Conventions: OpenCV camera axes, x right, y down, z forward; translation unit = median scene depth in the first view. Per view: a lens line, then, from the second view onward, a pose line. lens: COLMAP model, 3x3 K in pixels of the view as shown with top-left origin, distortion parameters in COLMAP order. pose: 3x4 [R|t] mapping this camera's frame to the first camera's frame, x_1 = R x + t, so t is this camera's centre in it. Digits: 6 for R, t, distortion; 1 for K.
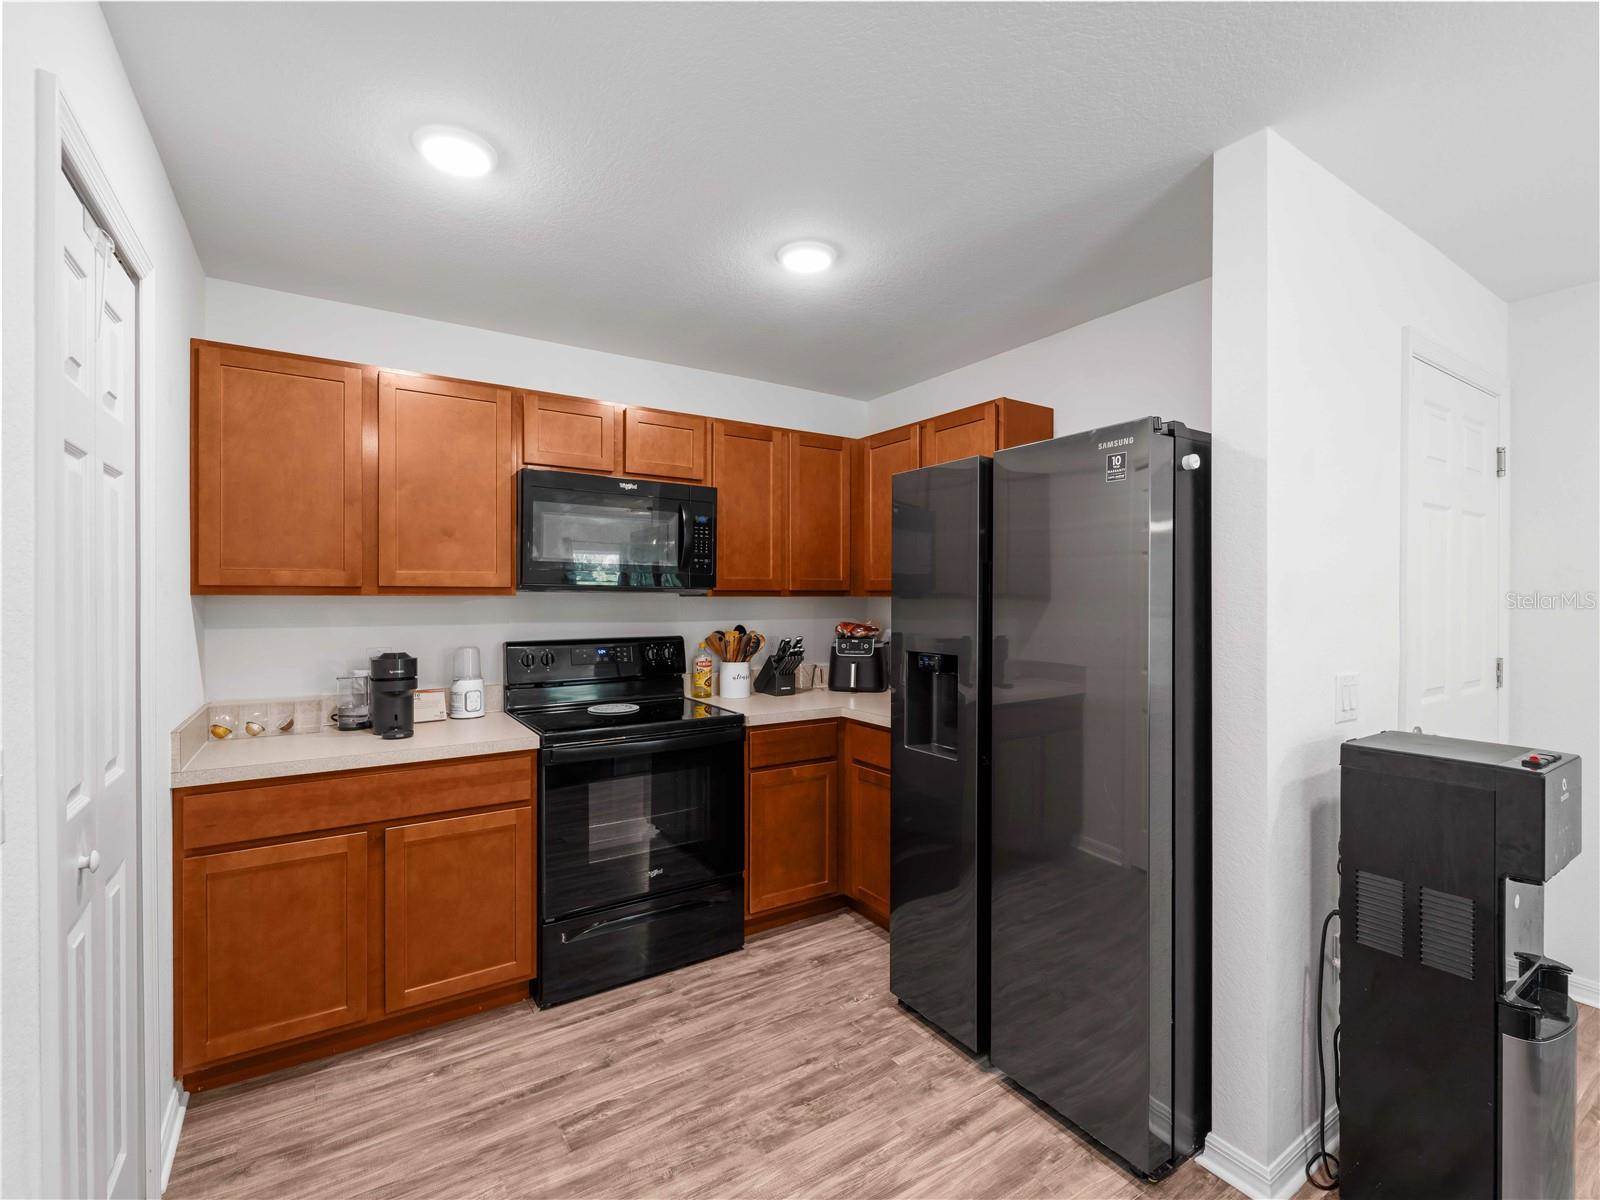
lens RADIAL K [[723.0, 0, 804.8], [0, 723.0, 600.4], [0, 0, 1]] dist [0.000268, -0.000608]
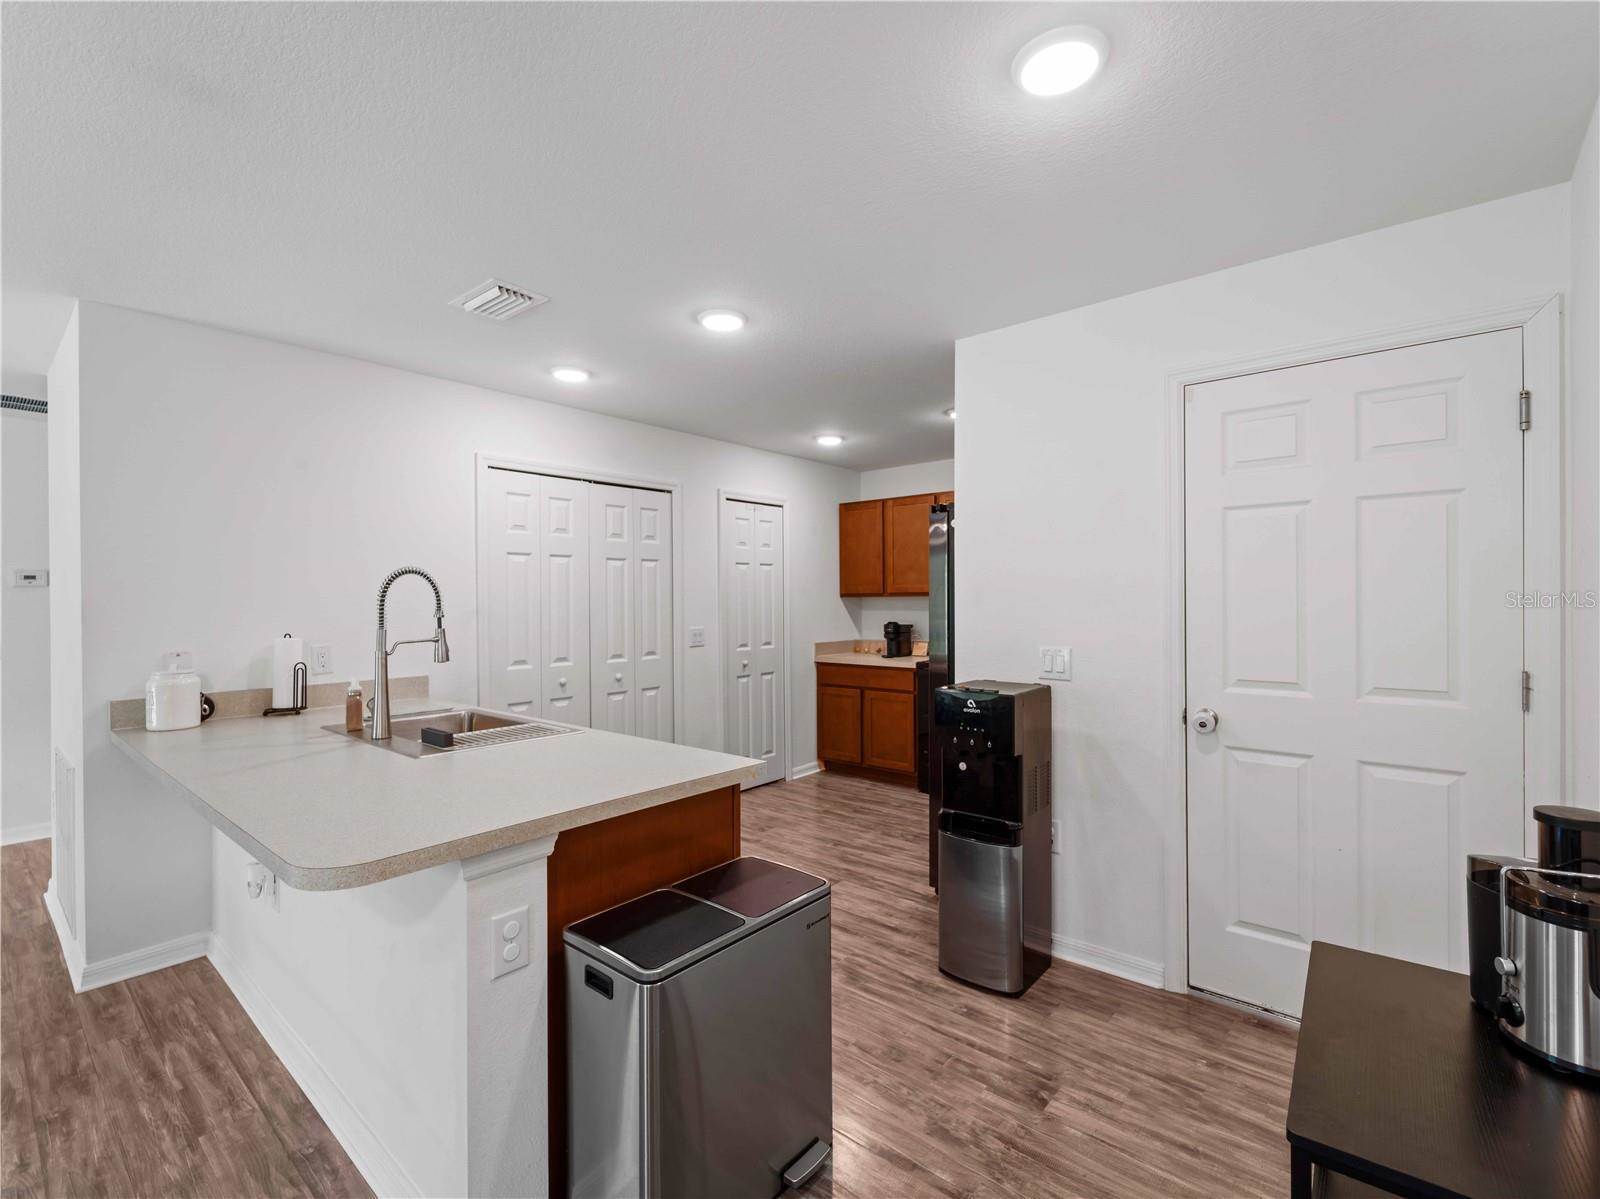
lens RADIAL K [[723.0, 0, 804.4], [0, 723.0, 599.7], [0, 0, 1]] dist [0.000268, -0.000608]
pose [[0.291055, -0.000357, -0.956706, 1.798977], [0.001810, 0.999998, 0.000177, 0.001823], [0.956705, -0.001783, 0.291055, 0.071243]]
